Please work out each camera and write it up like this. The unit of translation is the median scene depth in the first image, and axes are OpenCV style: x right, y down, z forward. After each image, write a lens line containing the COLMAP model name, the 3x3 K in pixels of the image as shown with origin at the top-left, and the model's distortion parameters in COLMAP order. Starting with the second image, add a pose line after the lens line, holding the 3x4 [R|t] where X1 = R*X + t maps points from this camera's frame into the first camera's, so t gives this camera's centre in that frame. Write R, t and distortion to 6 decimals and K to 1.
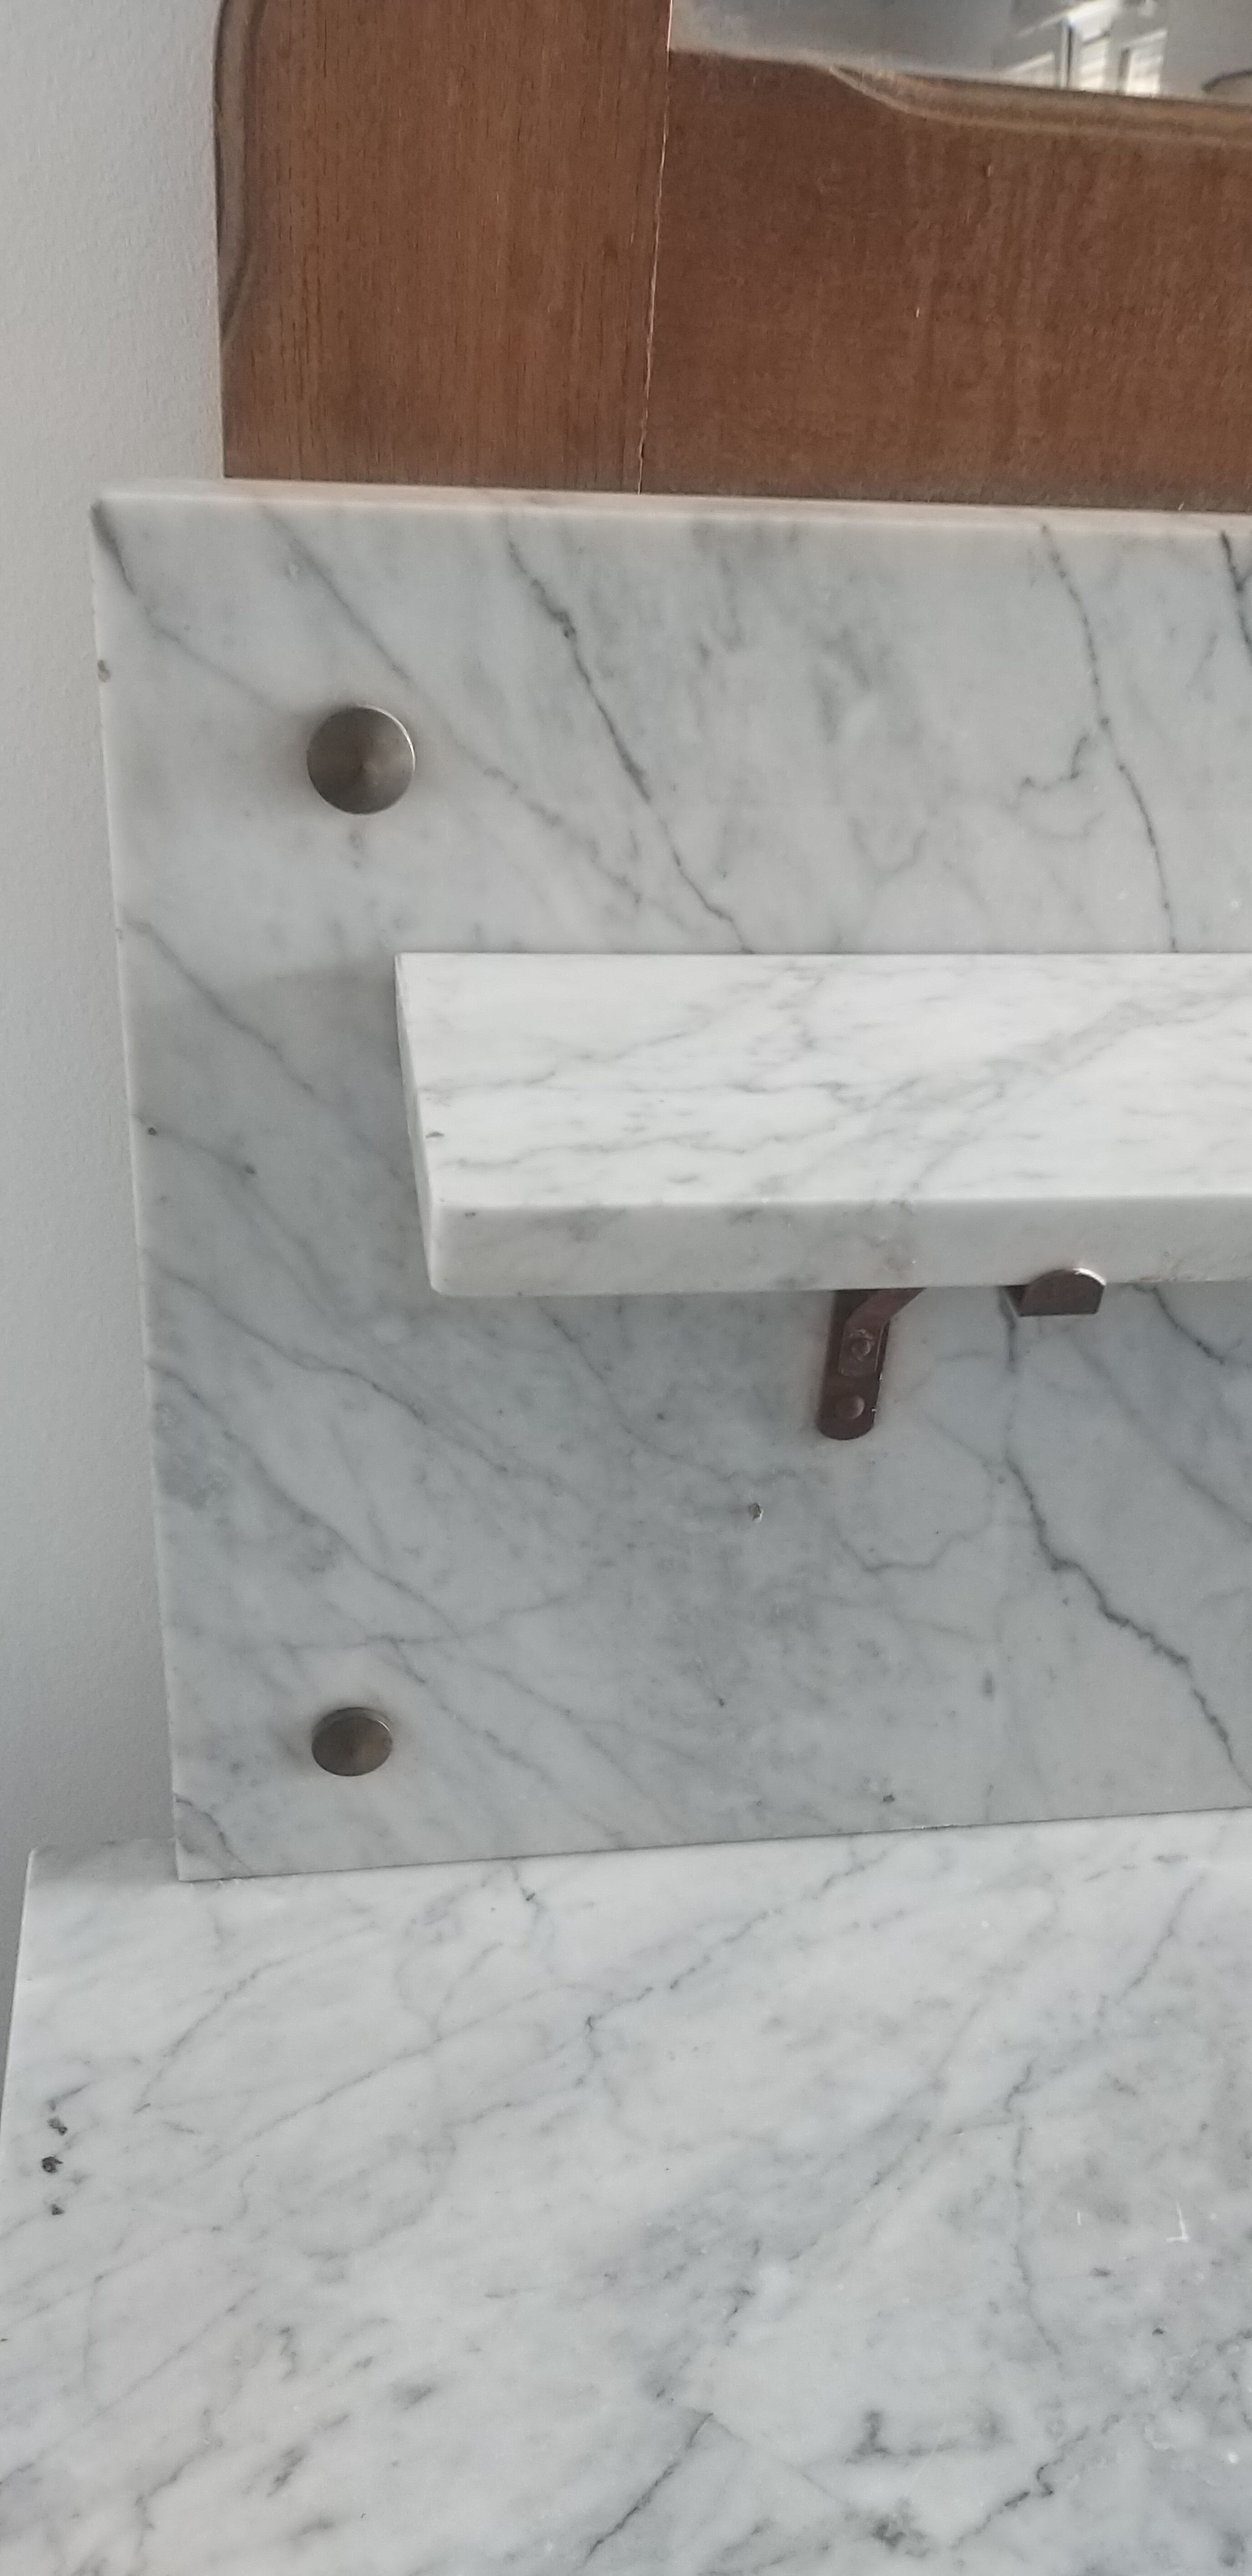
lens RADIAL K [[2027.4, 0, 590.1], [0, 2027.4, 1264.6], [0, 0, 1]] dist [0.145567, -0.344176]
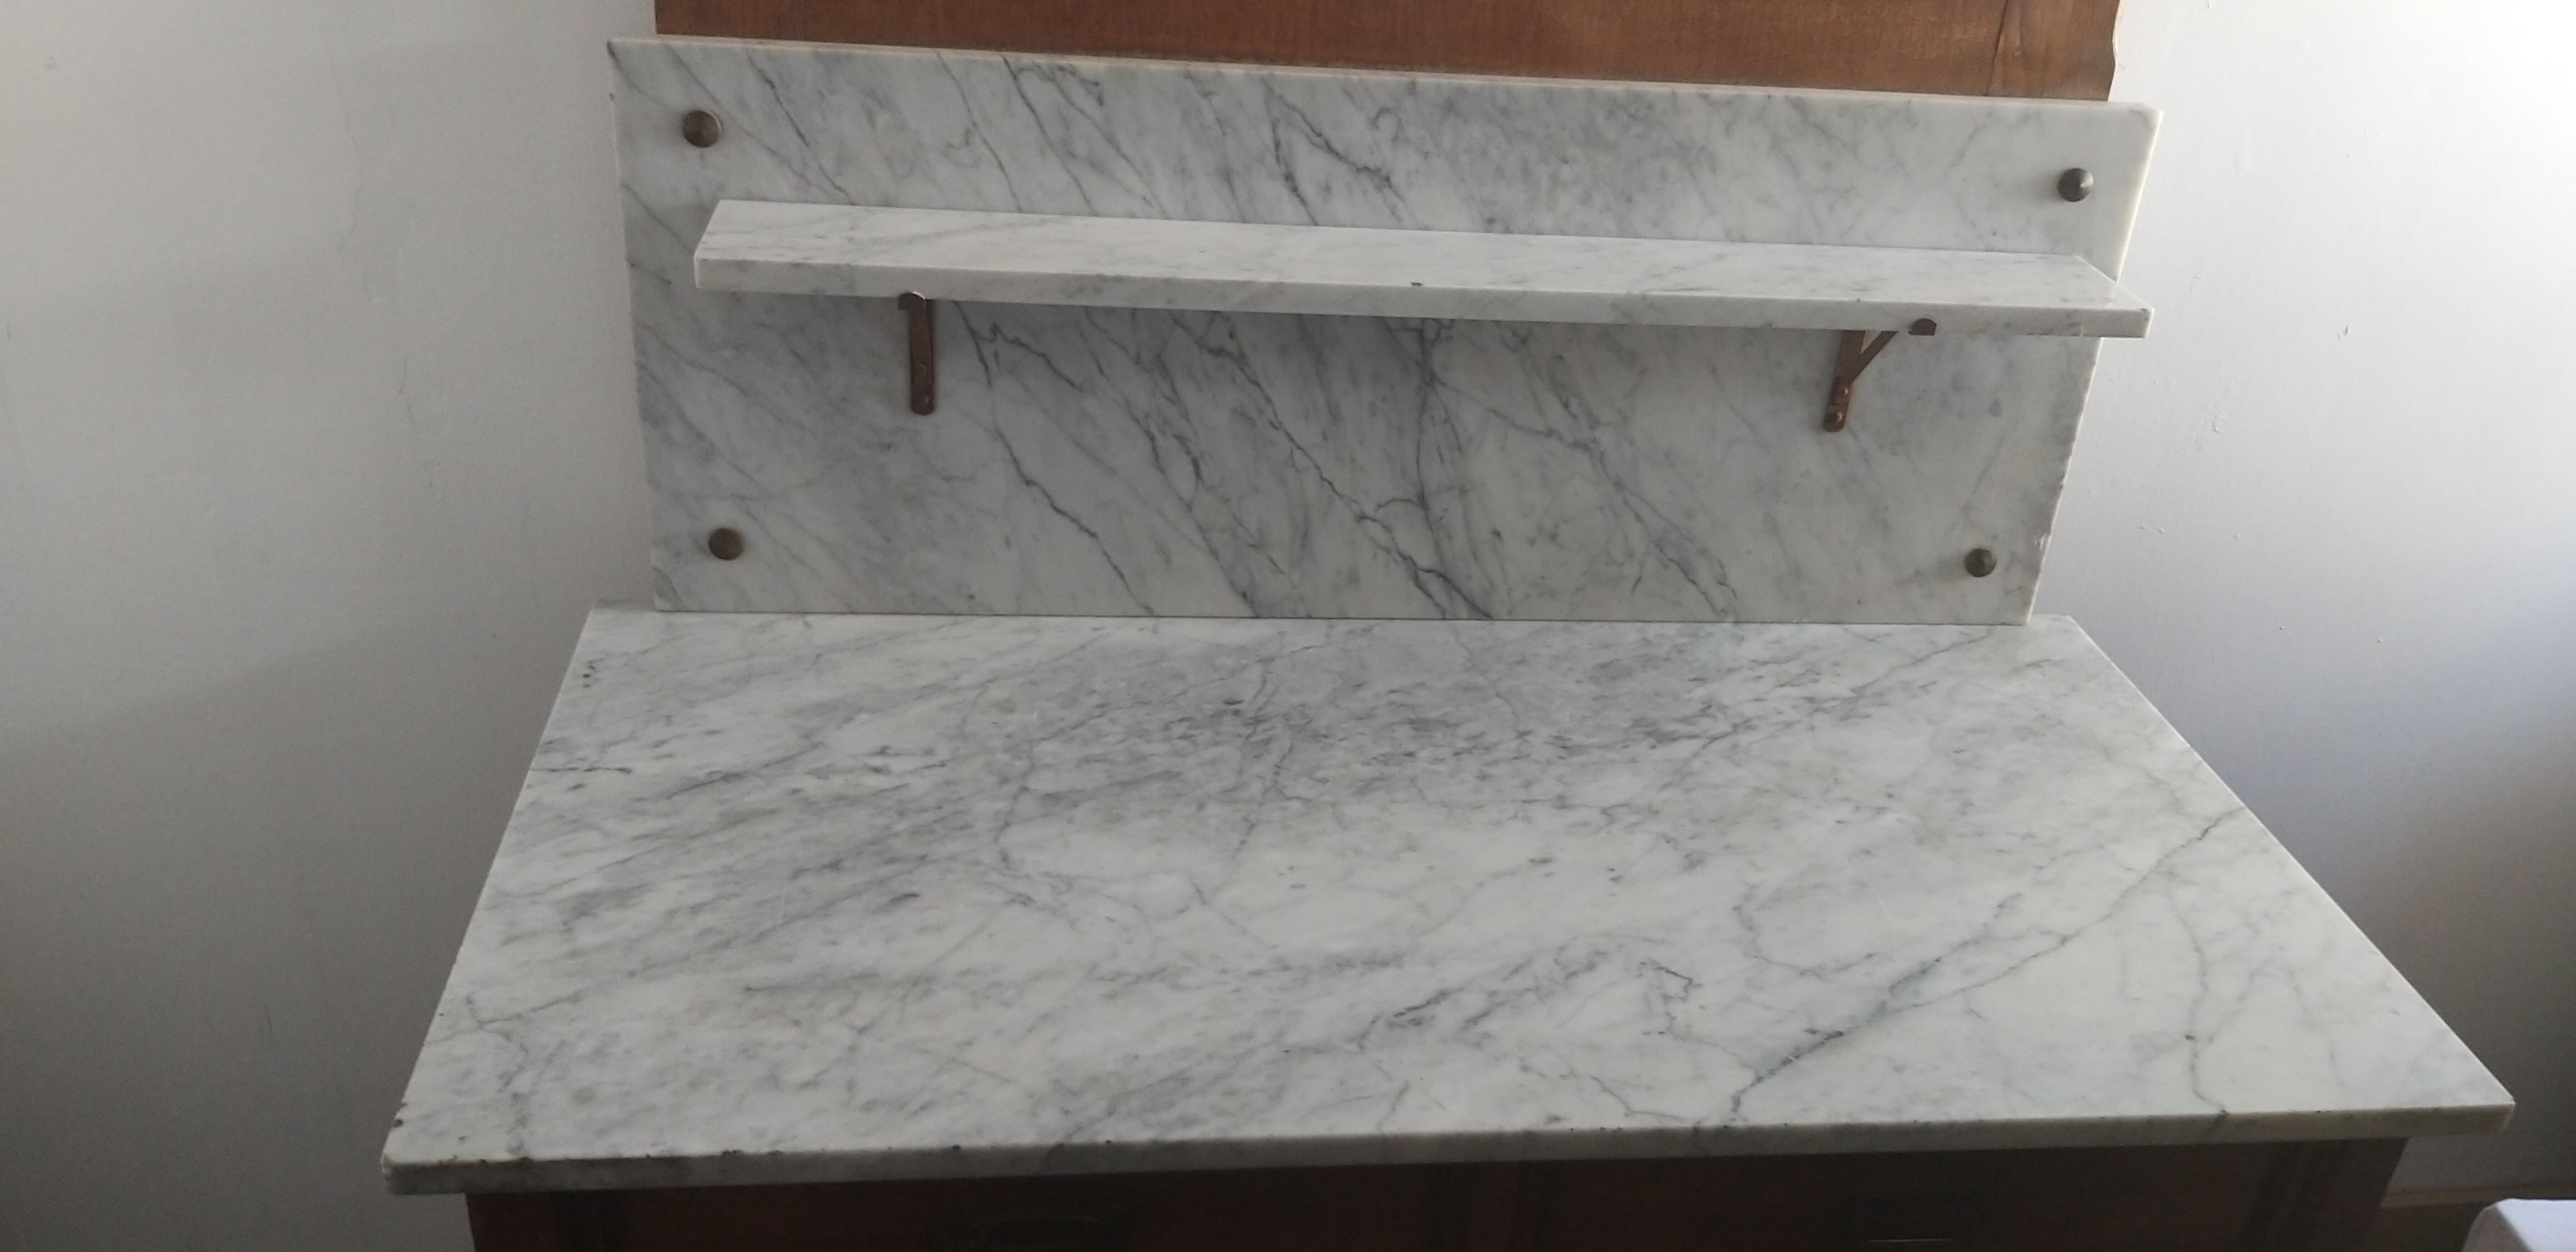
lens RADIAL K [[2027.4, 0, 1288.0], [0, 2027.4, 626.0], [0, 0, 1]] dist [0.145567, -0.344176]
pose [[0.999522, 0.020030, -0.023553, 0.700399], [-0.021592, 0.997450, -0.068022, 0.555180], [0.022131, 0.068499, 0.997406, -1.603821]]
